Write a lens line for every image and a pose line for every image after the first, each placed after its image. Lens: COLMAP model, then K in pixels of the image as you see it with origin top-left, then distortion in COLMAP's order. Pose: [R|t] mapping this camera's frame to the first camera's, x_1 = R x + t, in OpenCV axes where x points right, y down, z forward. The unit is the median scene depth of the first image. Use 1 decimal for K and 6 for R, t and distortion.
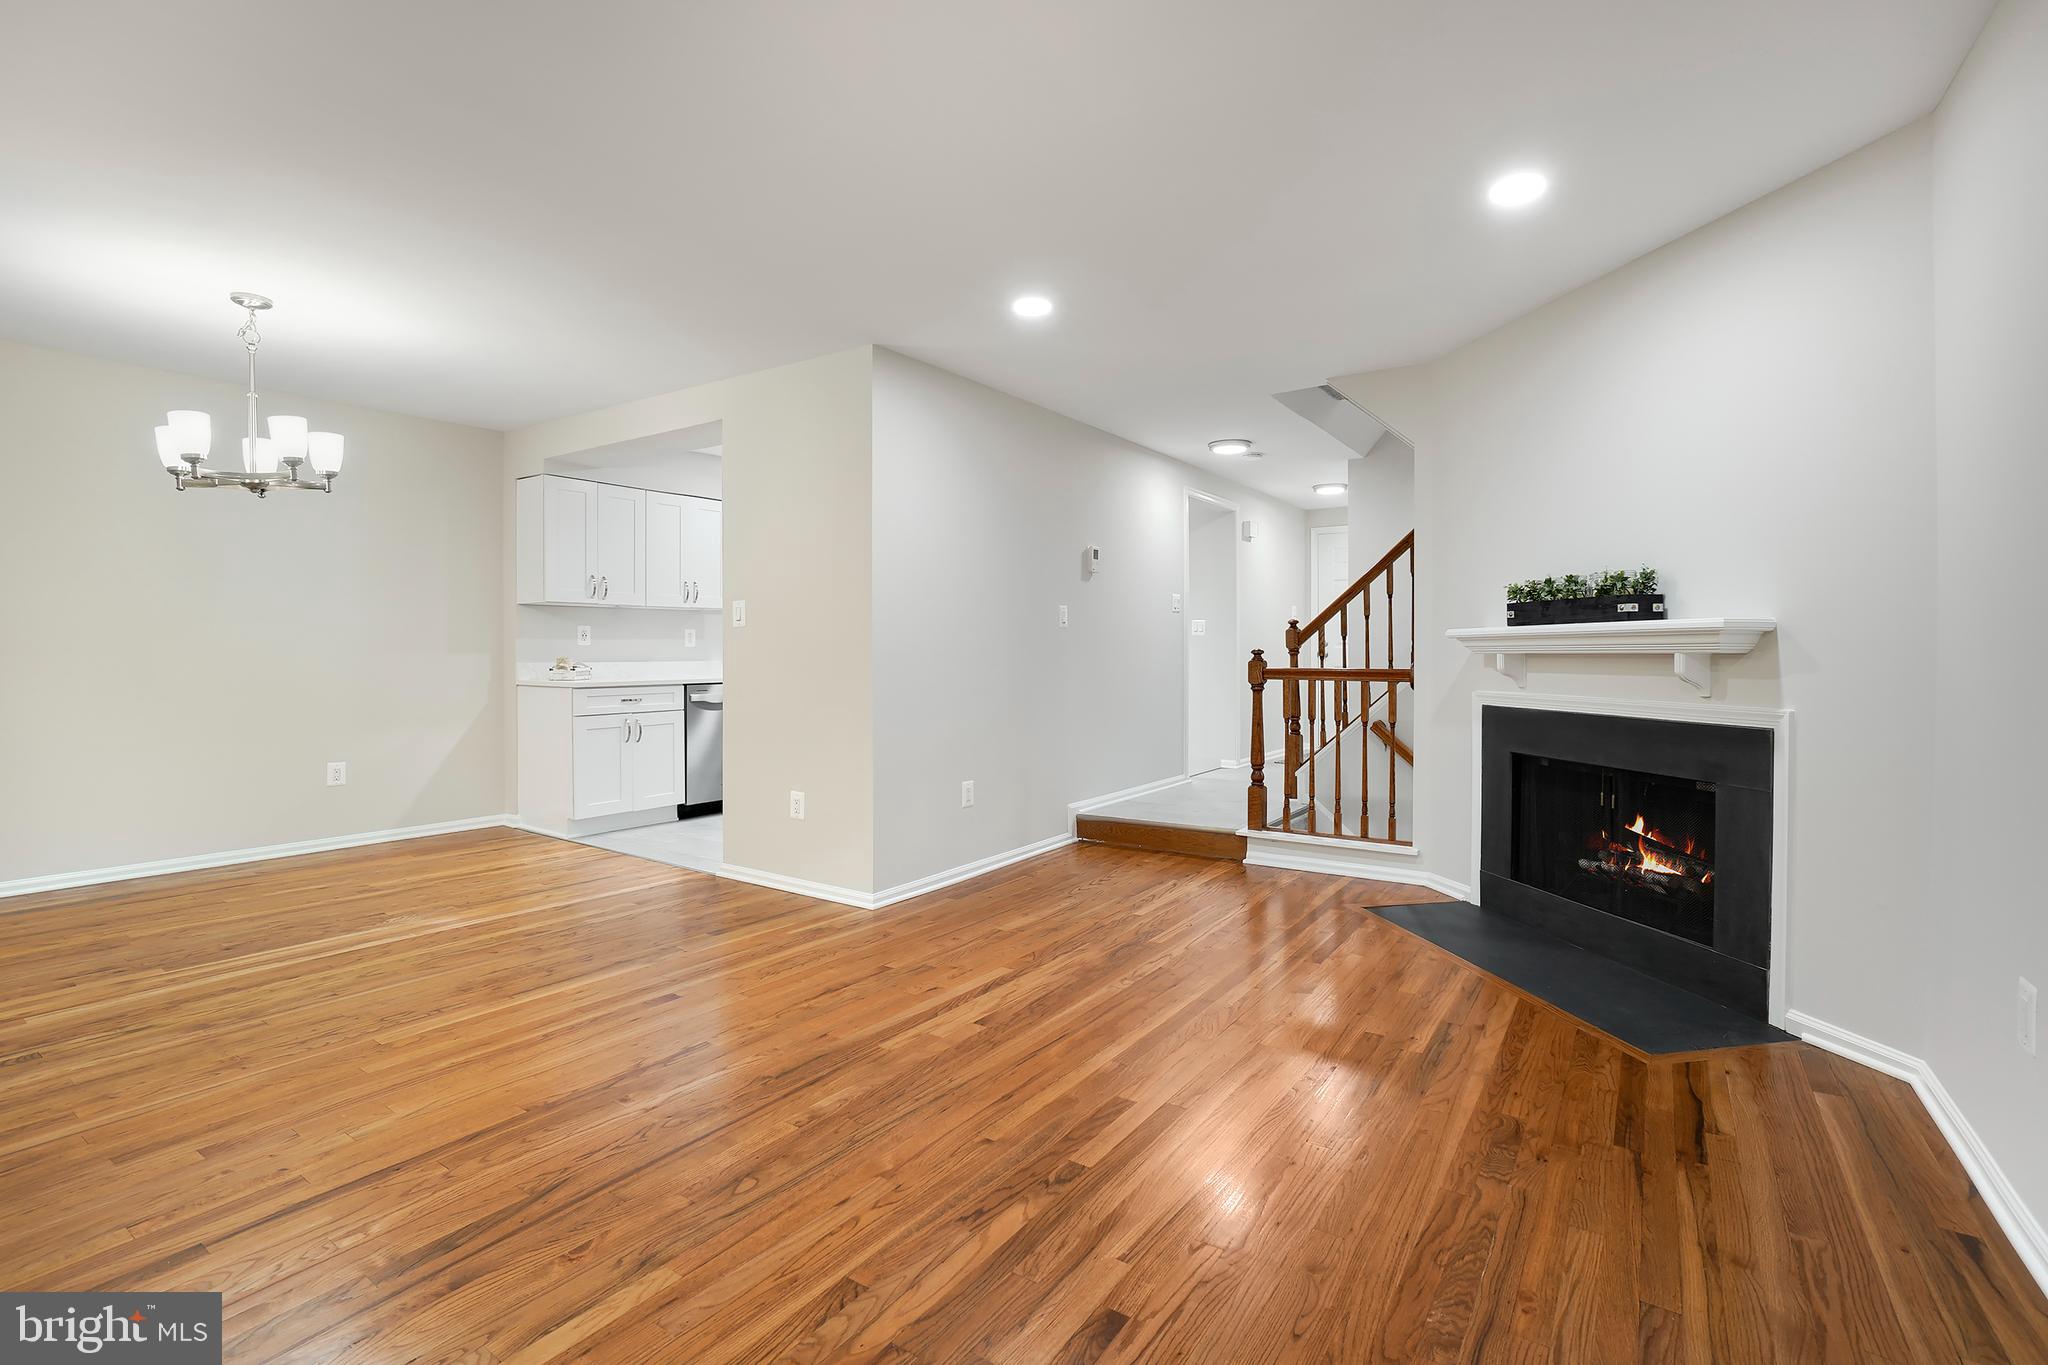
lens RADIAL K [[938.2, 0, 1014.7], [0, 938.2, 666.7], [0, 0, 1]] dist [-0.048694, 0.016530]
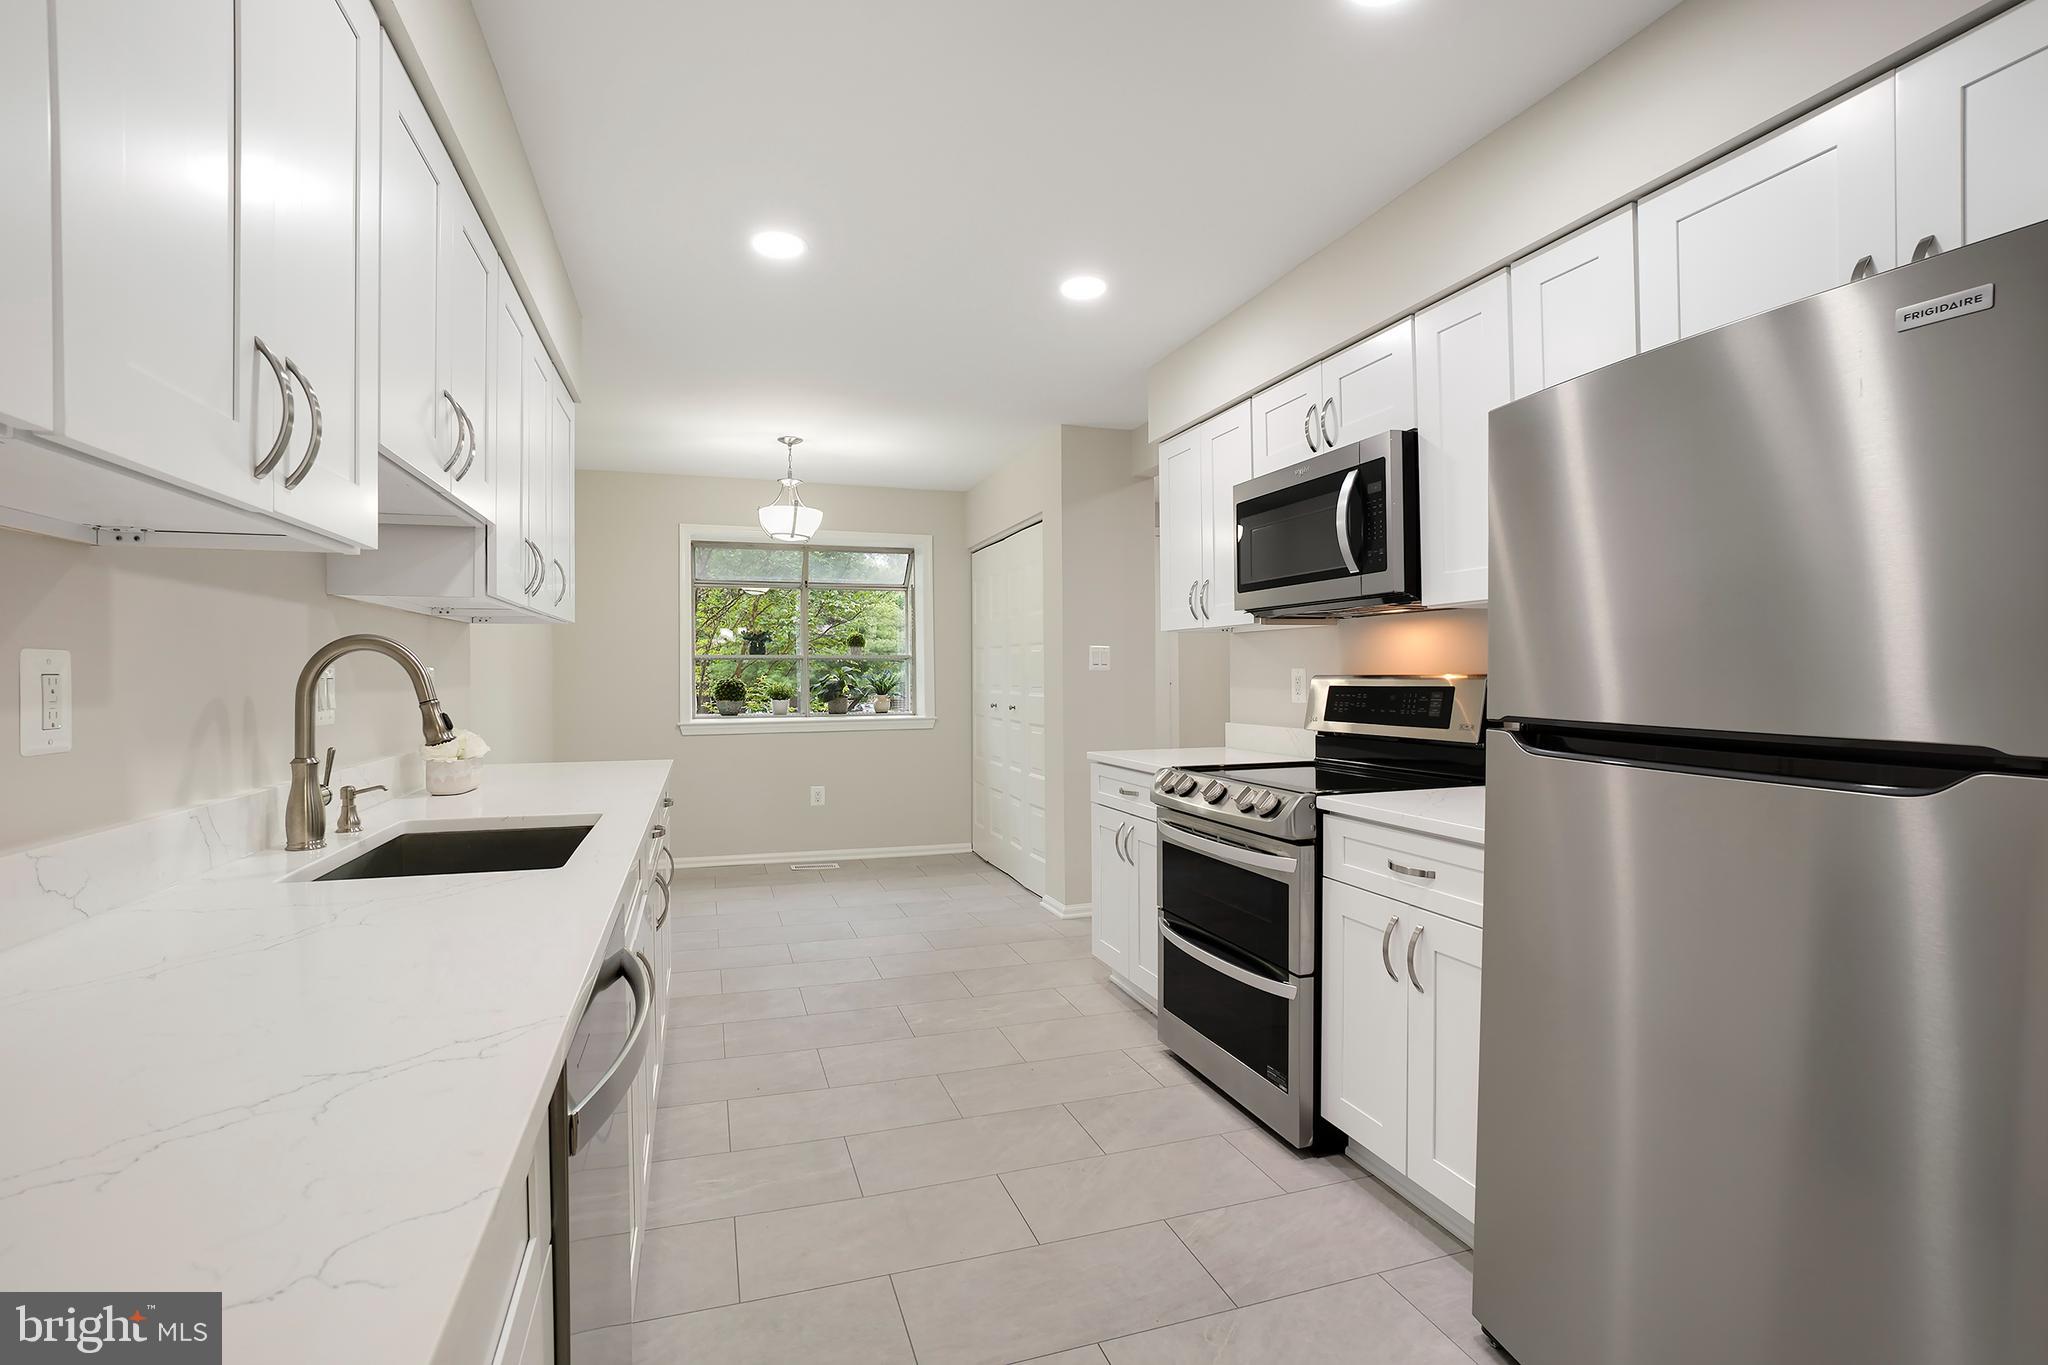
lens RADIAL K [[938.2, 0, 1010.7], [0, 938.2, 678.4], [0, 0, 1]] dist [-0.048694, 0.016530]
pose [[0.615046, -0.009870, 0.788429, -0.801382], [0.020705, 0.999779, -0.003636, -0.066370], [-0.788219, 0.018561, 0.615115, 1.645913]]
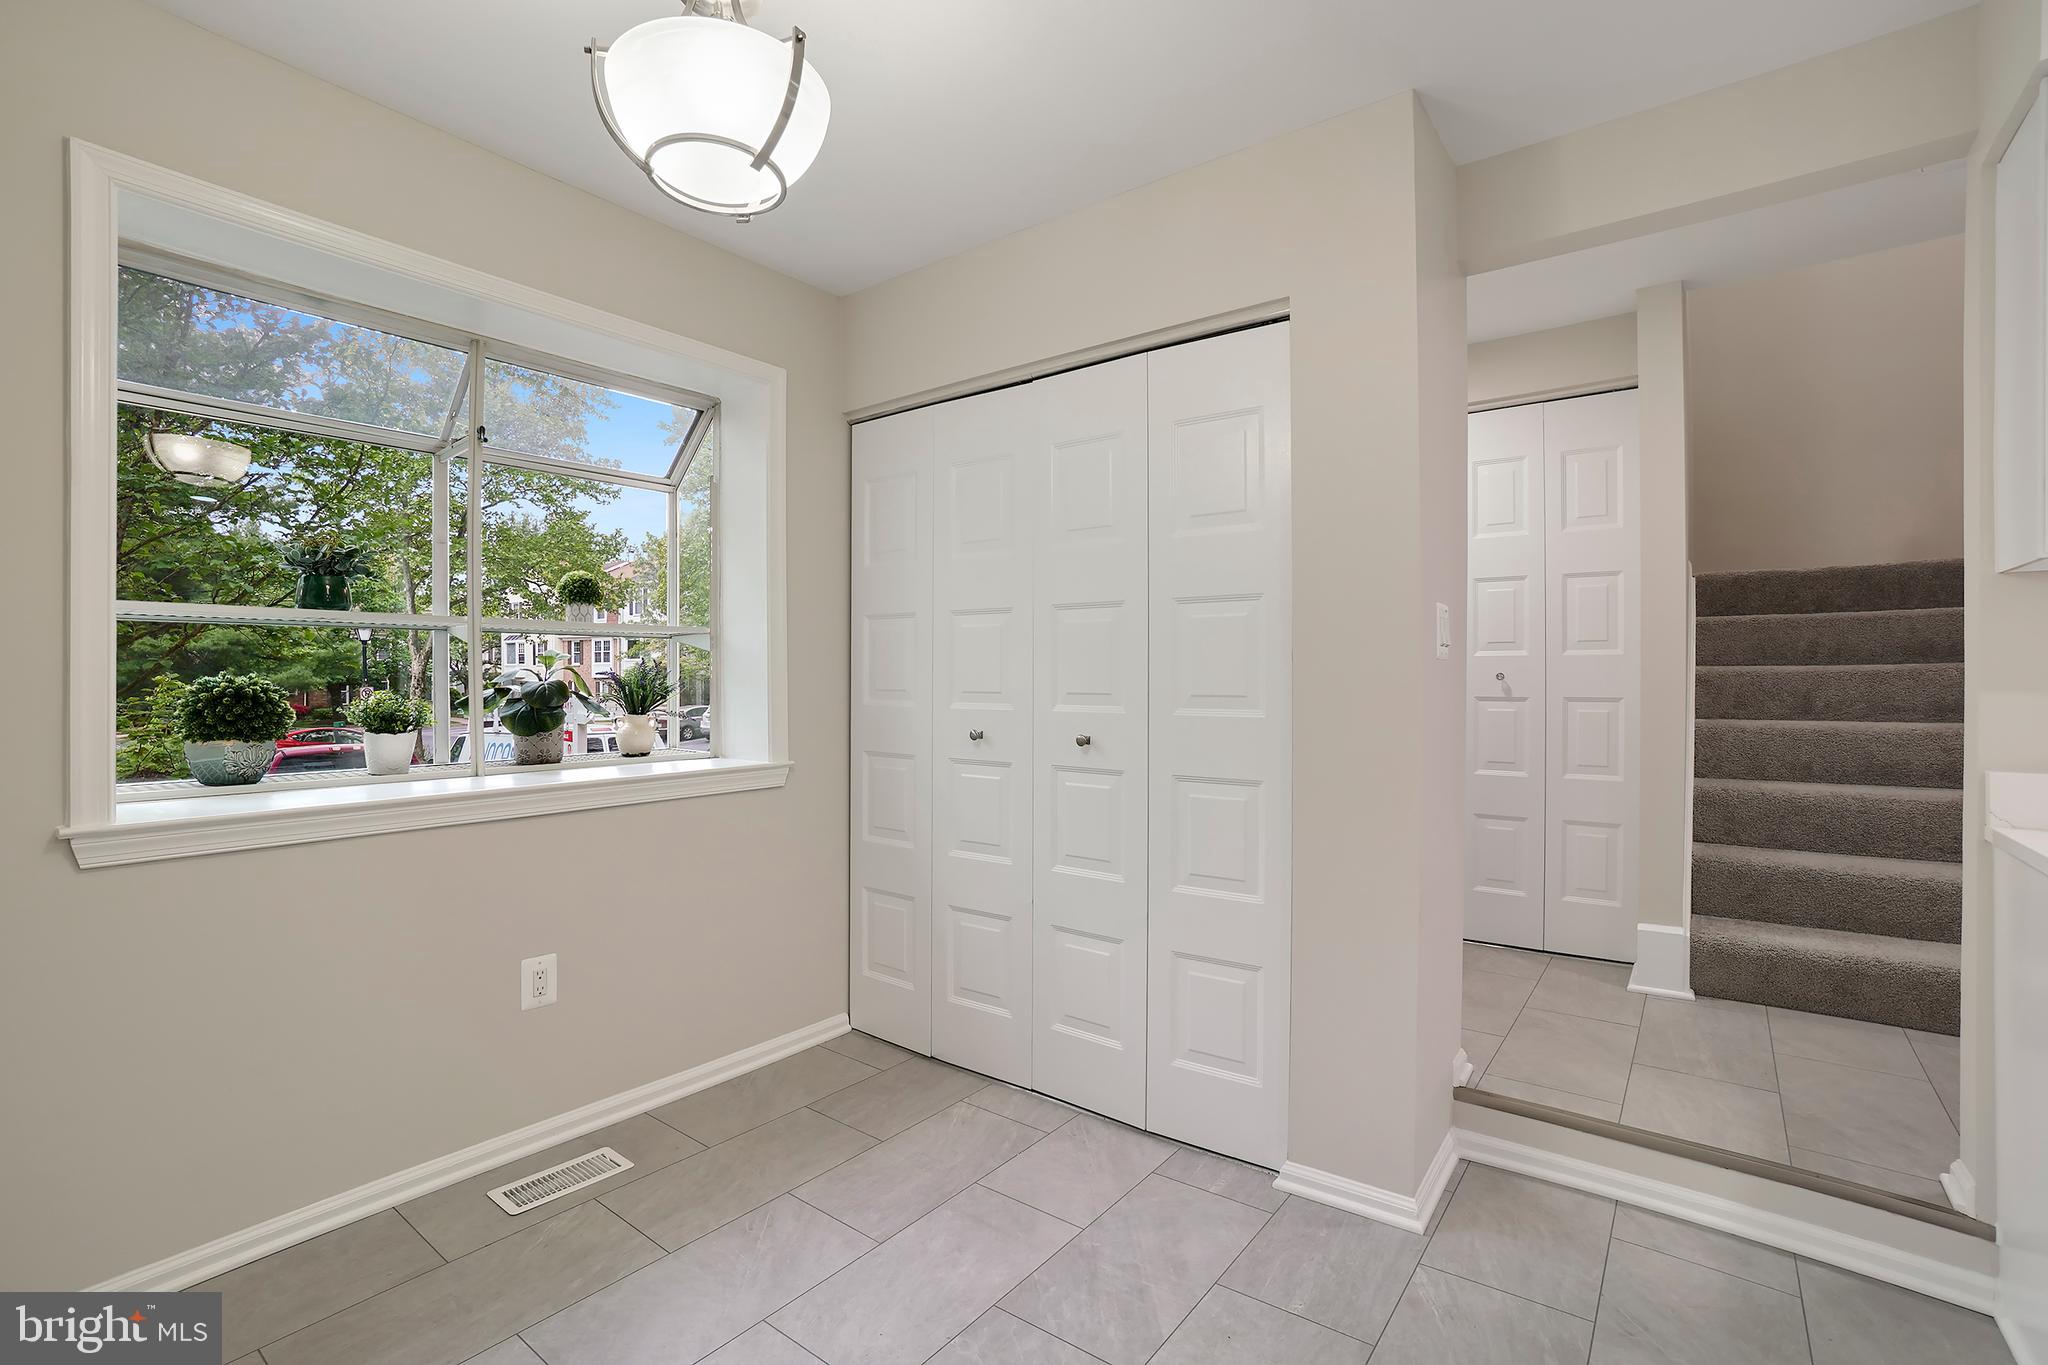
lens RADIAL K [[938.2, 0, 1011.1], [0, 938.2, 677.1], [0, 0, 1]] dist [-0.048694, 0.016530]
pose [[0.071959, -0.004183, 0.997399, -0.226138], [0.019120, 0.999813, 0.002814, -0.075717], [-0.997224, 0.018868, 0.072025, 2.728847]]
